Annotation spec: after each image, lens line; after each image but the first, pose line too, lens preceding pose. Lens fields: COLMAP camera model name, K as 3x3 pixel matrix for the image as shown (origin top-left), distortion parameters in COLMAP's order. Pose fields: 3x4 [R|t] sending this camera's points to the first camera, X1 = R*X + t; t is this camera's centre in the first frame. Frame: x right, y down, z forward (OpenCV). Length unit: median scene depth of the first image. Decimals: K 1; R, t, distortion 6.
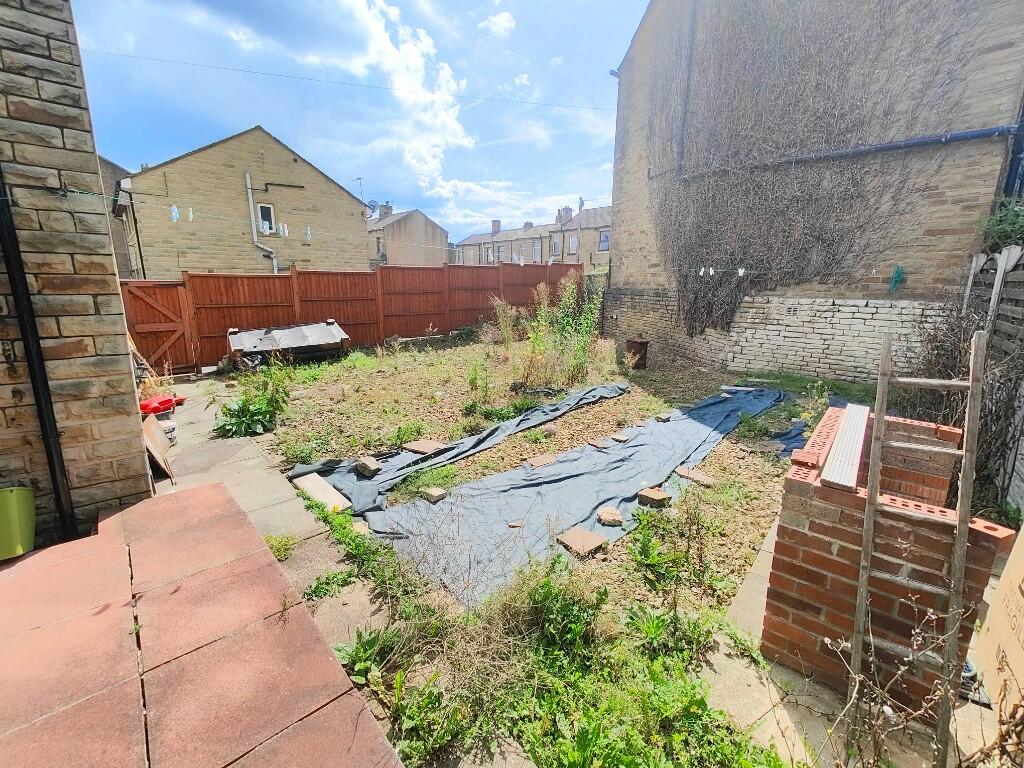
lens RADIAL K [[448.9, 0, 517.5], [0, 448.9, 381.6], [0, 0, 1]] dist [0.000091, 0.001058]
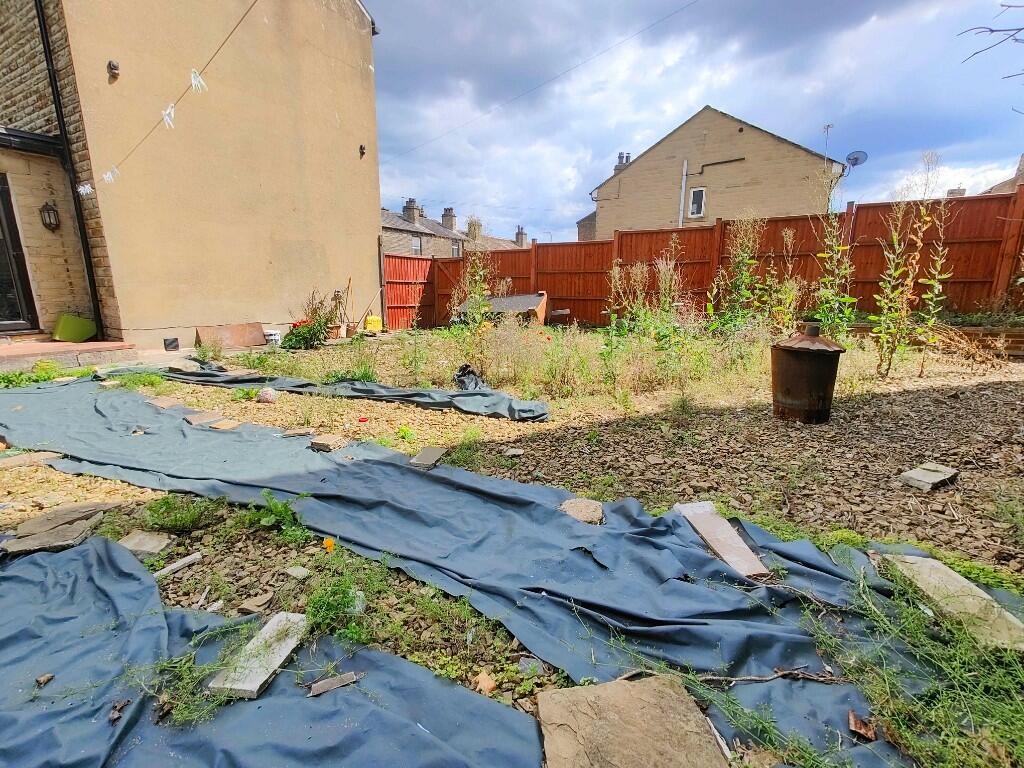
lens RADIAL K [[448.9, 0, 512.4], [0, 448.9, 383.0], [0, 0, 1]] dist [0.000091, 0.001058]
pose [[0.271946, 0.194065, -0.942541, 1.230648], [-0.207064, 0.968312, 0.139628, -0.147402], [0.939771, 0.157195, 0.303512, 1.488505]]
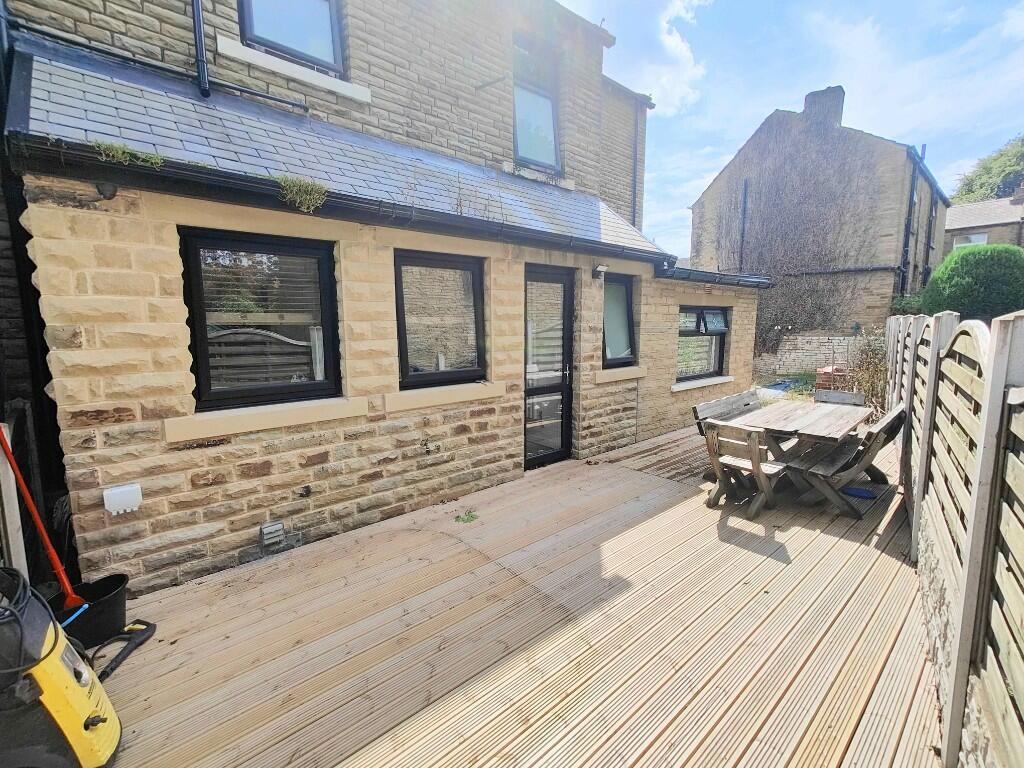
lens RADIAL K [[448.9, 0, 506.0], [0, 448.9, 381.5], [0, 0, 1]] dist [0.000091, 0.001058]
pose [[0.998851, -0.010696, -0.046718, -0.768050], [0.006042, 0.995105, -0.098641, 0.240862], [0.047544, 0.098246, 0.994026, -1.235728]]
